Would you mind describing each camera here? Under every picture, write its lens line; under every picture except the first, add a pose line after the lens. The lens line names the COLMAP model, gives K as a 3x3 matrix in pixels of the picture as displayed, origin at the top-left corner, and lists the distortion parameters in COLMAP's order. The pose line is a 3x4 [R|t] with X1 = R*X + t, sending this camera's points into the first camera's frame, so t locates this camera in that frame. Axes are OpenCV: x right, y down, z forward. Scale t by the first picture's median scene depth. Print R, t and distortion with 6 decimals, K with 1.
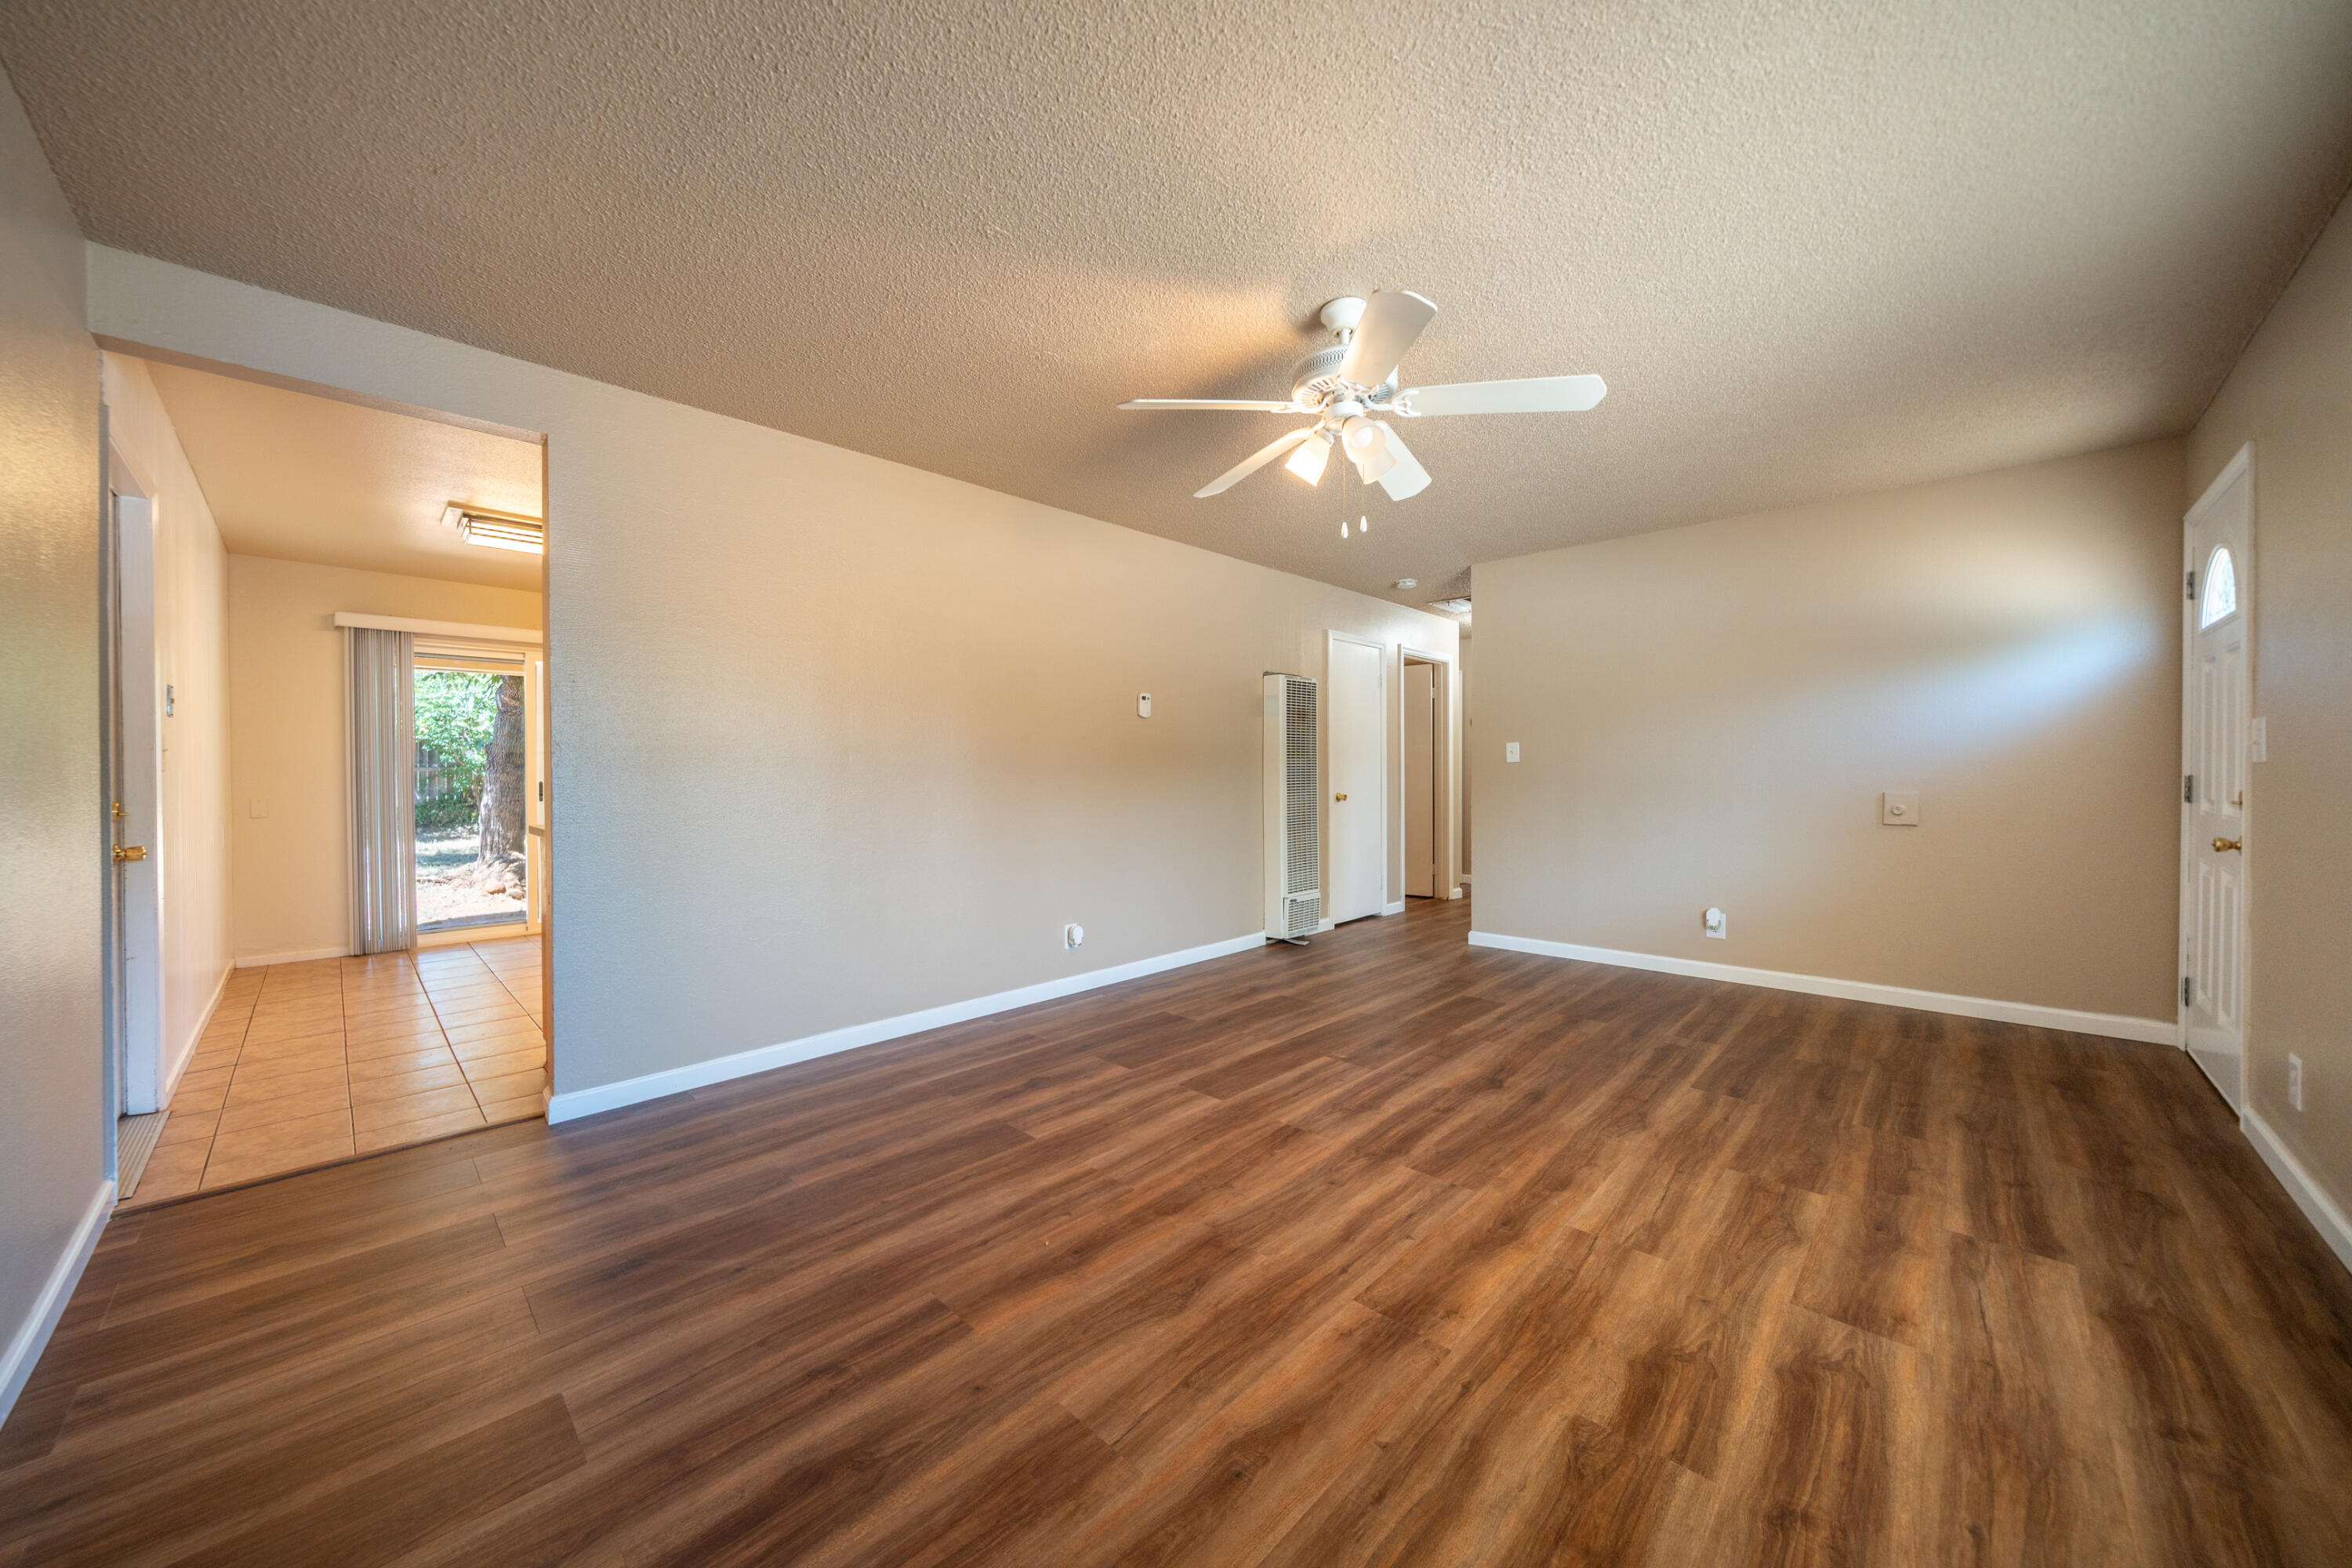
lens RADIAL K [[828.0, 0, 1183.9], [0, 828.0, 786.8], [0, 0, 1]] dist [-0.002090, 0.000076]
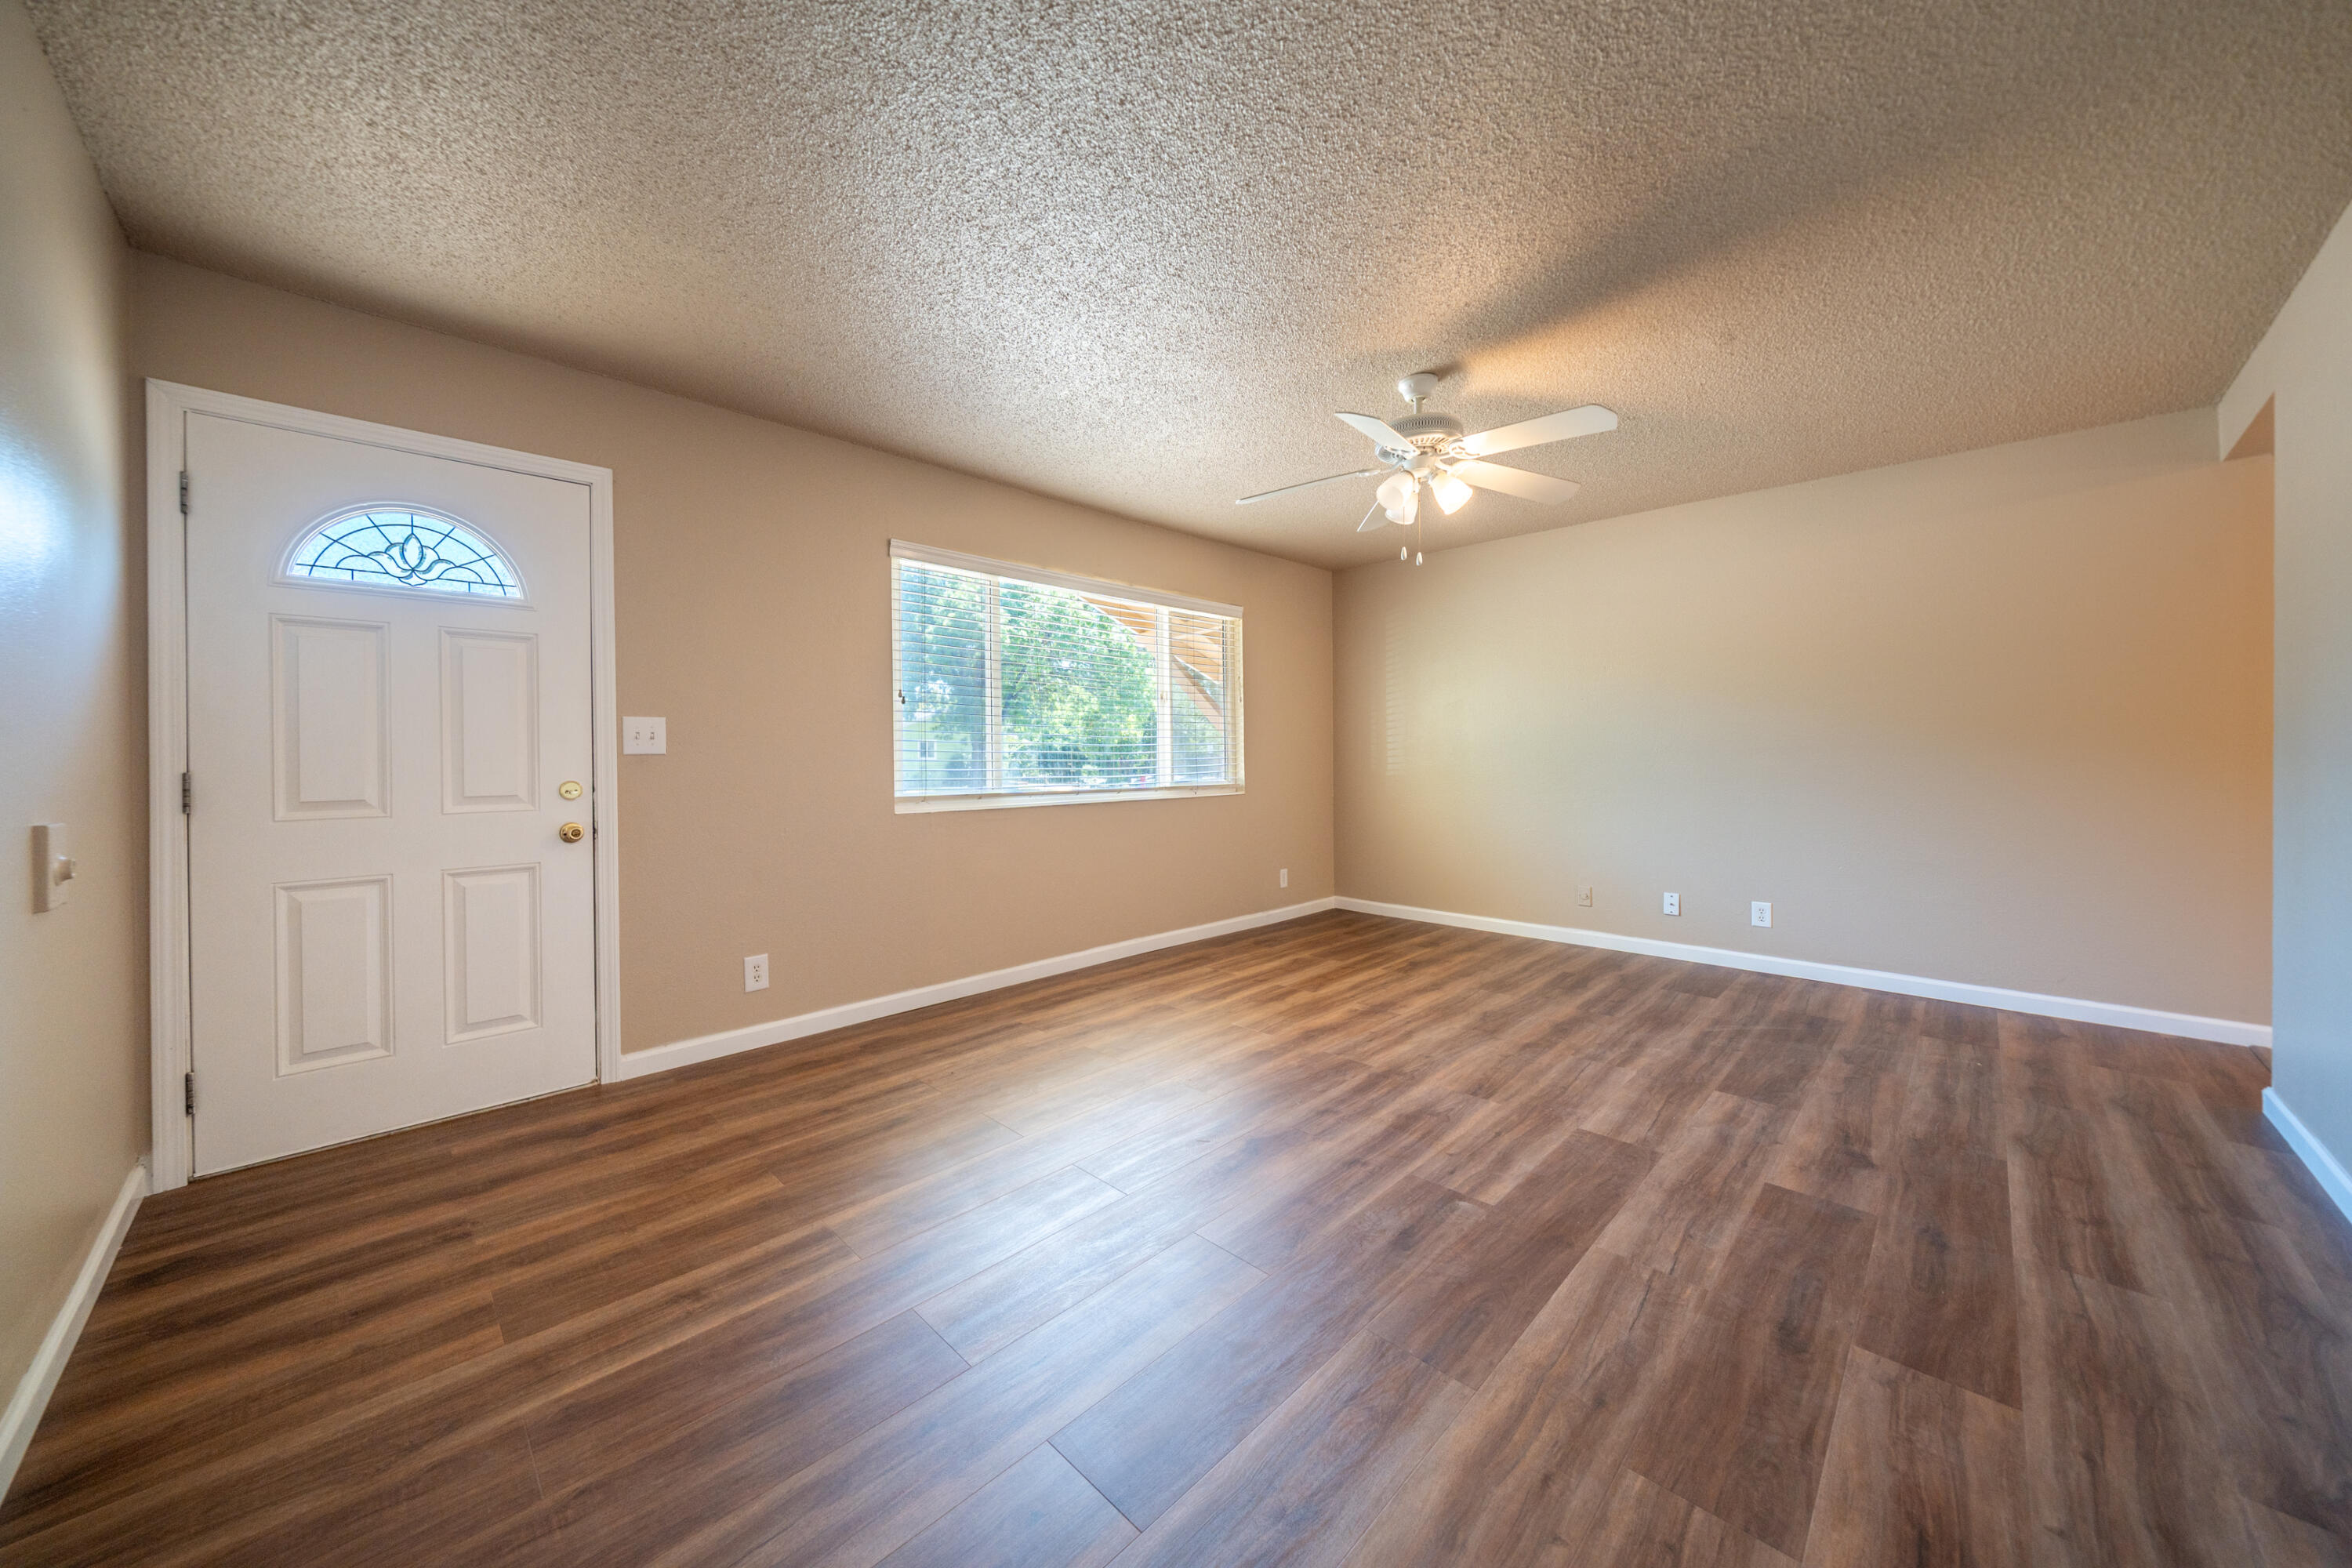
lens RADIAL K [[808.9, 0, 1140.4], [0, 808.9, 762.3], [0, 0, 1]] dist [-0.006071, 0.000010]
pose [[-0.999207, 0.007996, 0.039012, 0.519625], [0.009066, 0.999586, 0.027320, -0.039152], [-0.038777, 0.027652, -0.998865, 2.037463]]
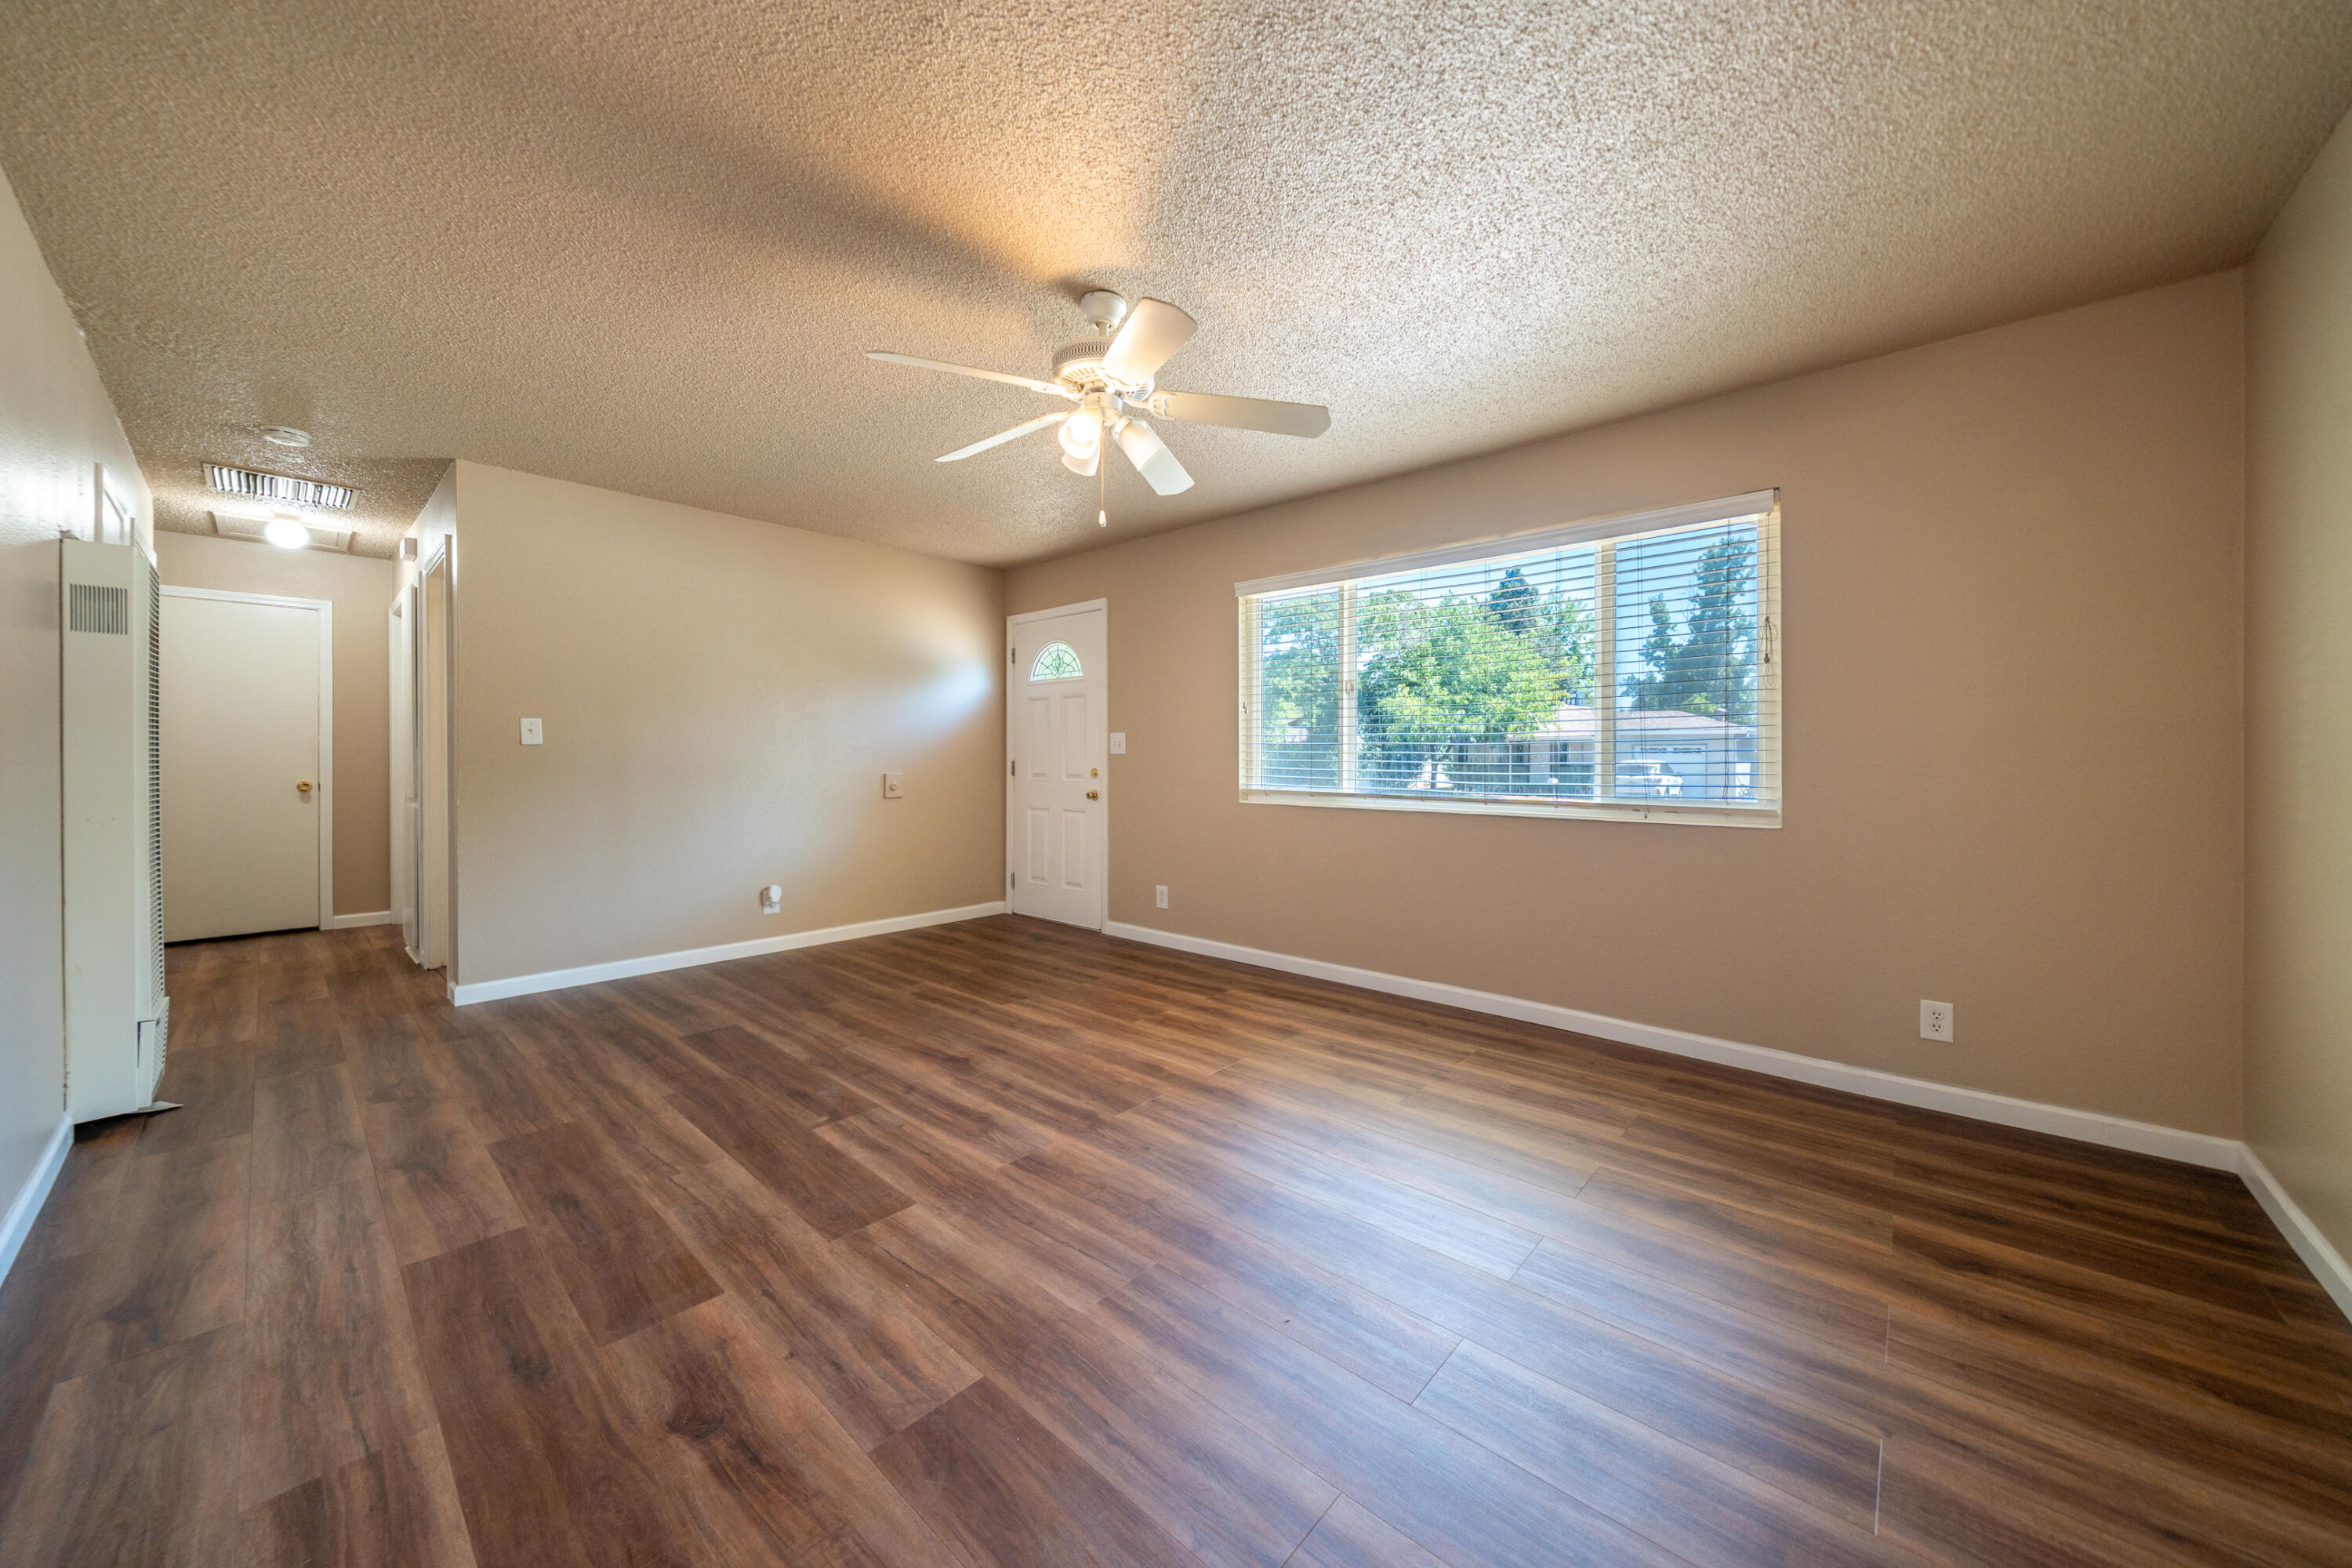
lens RADIAL K [[827.2, 0, 1192.3], [0, 827.2, 766.3], [0, 0, 1]] dist [-0.000883, 0.000046]
pose [[-0.040098, -0.007915, 0.999164, -0.756088], [0.017195, 0.999815, 0.008610, -0.010643], [-0.999048, 0.017526, -0.039955, 0.853533]]
